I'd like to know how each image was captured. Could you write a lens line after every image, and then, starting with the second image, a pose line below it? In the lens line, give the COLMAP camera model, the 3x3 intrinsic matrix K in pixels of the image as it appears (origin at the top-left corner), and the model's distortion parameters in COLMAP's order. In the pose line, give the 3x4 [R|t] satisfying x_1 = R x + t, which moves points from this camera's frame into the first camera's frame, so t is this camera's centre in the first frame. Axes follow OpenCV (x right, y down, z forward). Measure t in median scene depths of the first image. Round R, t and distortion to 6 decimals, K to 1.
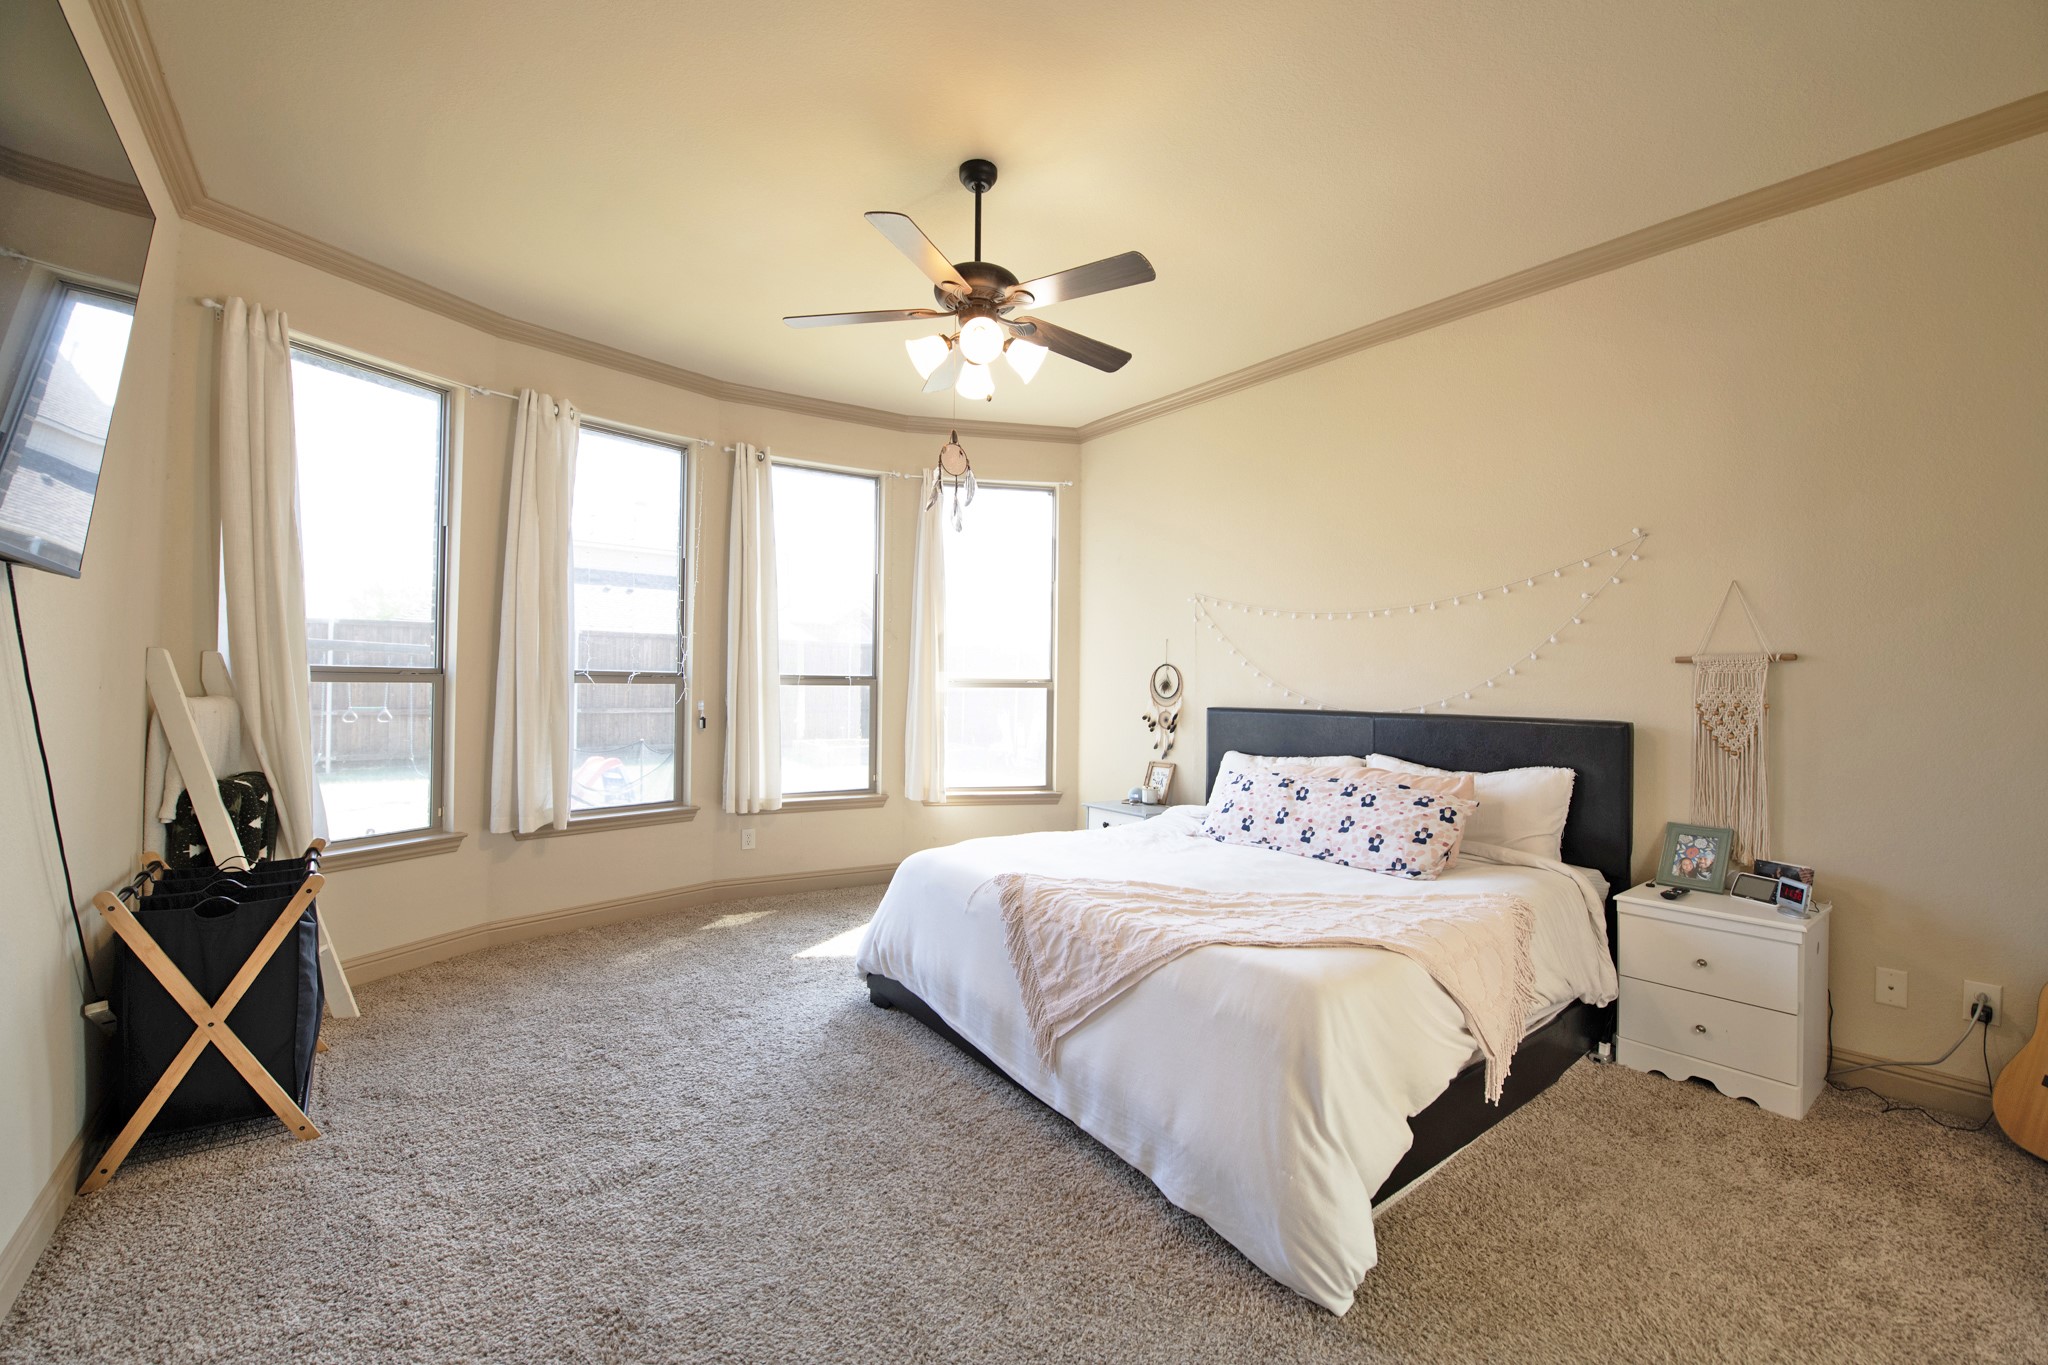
lens RADIAL K [[810.4, 0, 1014.8], [0, 810.4, 685.8], [0, 0, 1]] dist [-0.021735, -0.000485]
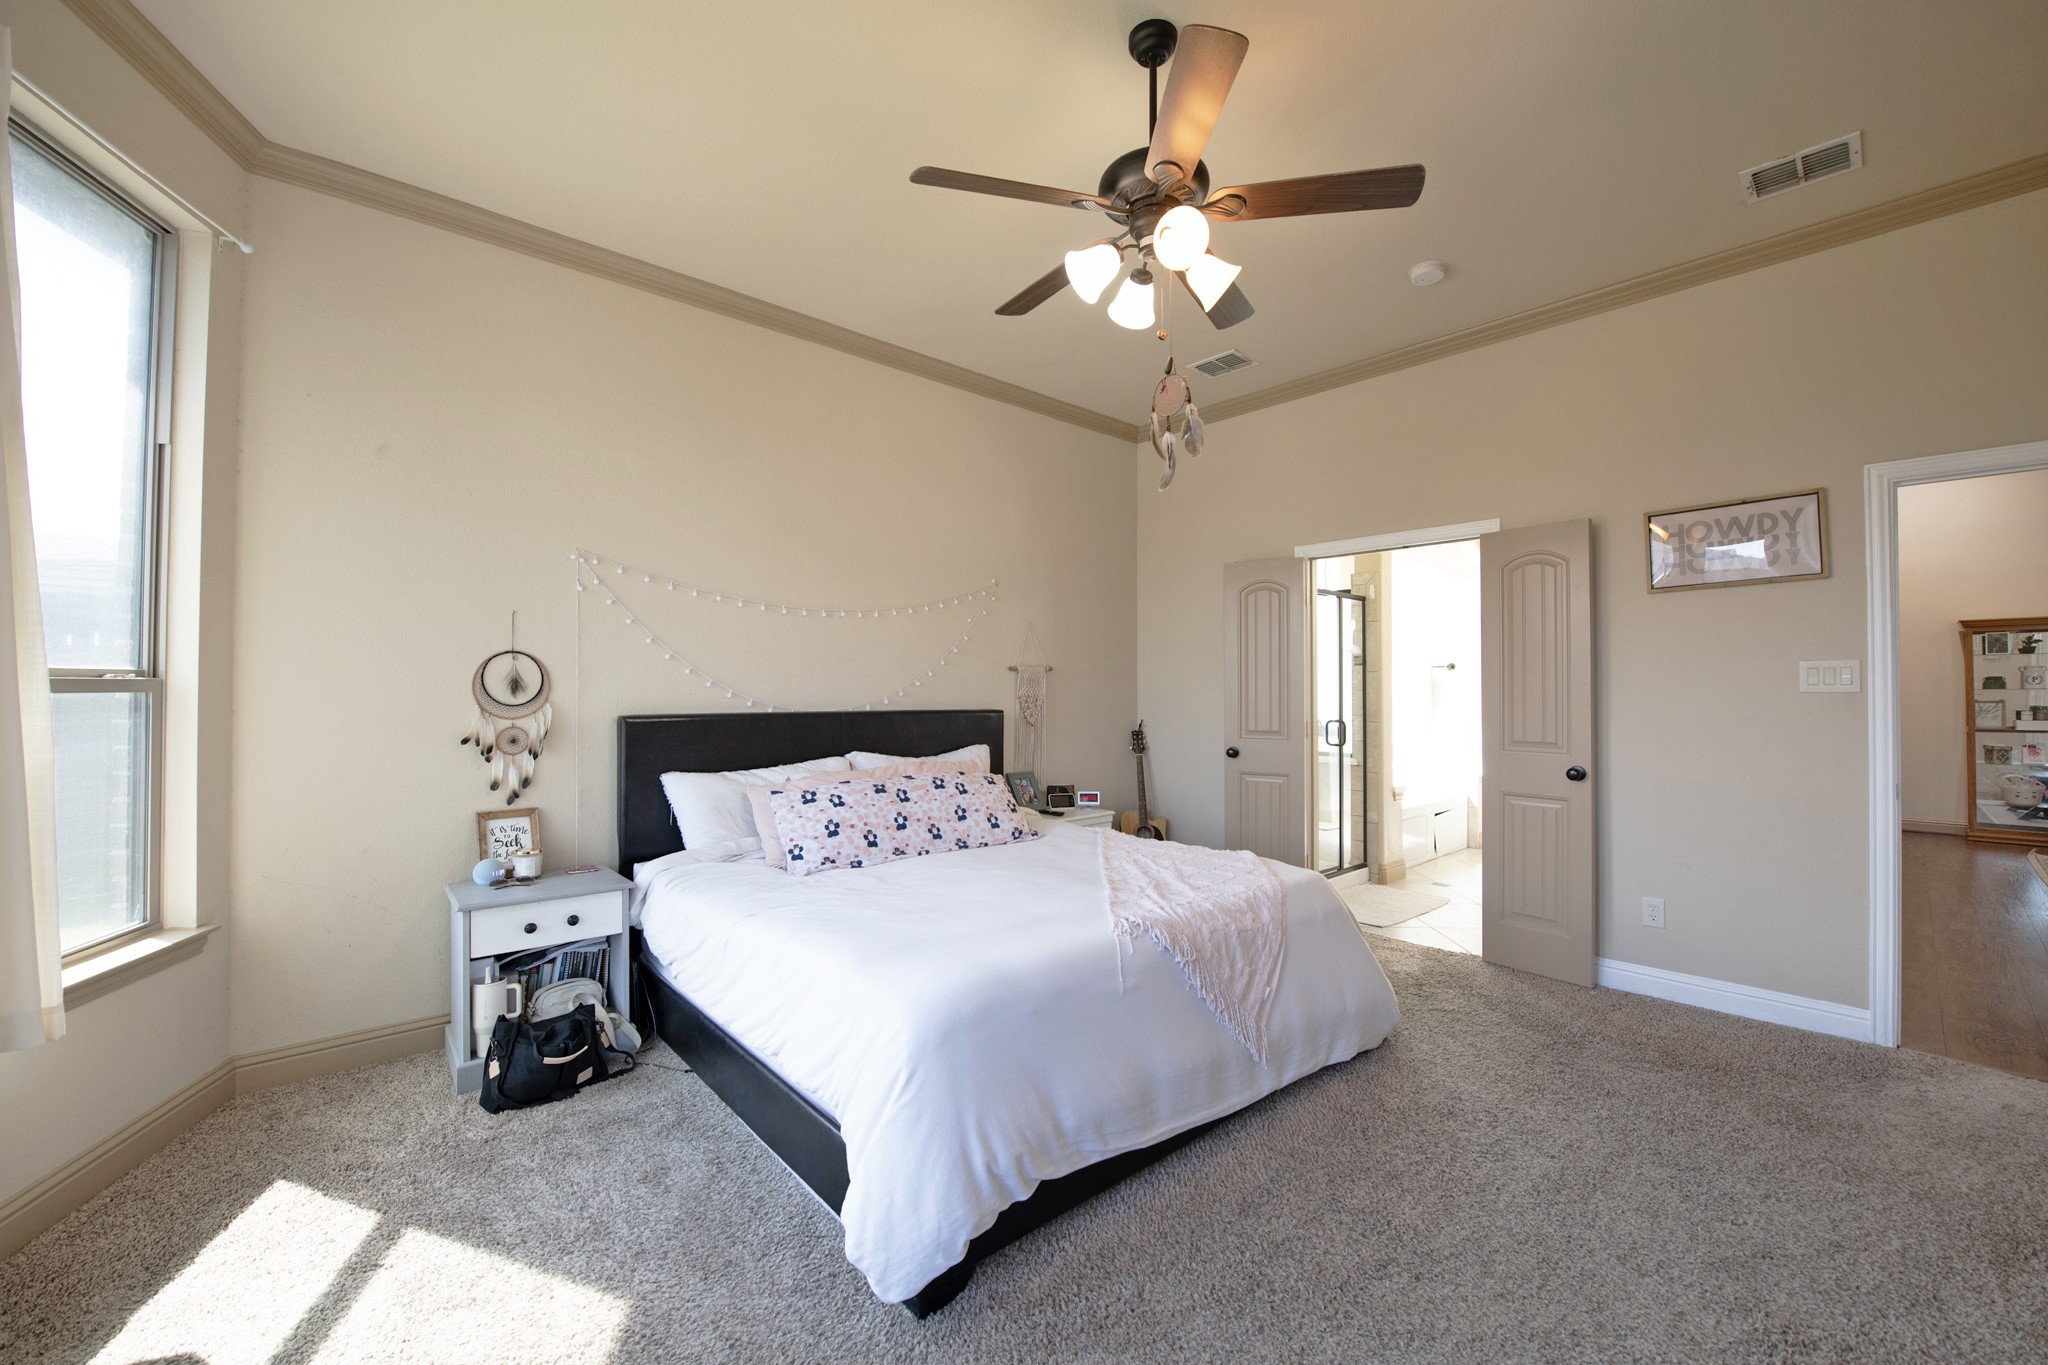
lens RADIAL K [[810.4, 0, 1025.9], [0, 810.4, 680.4], [0, 0, 1]] dist [-0.021735, -0.000485]
pose [[-0.061747, 0.003876, 0.998084, -0.483834], [-0.000951, 0.999992, -0.003942, -0.002326], [-0.998091, -0.001192, -0.061743, 0.688003]]
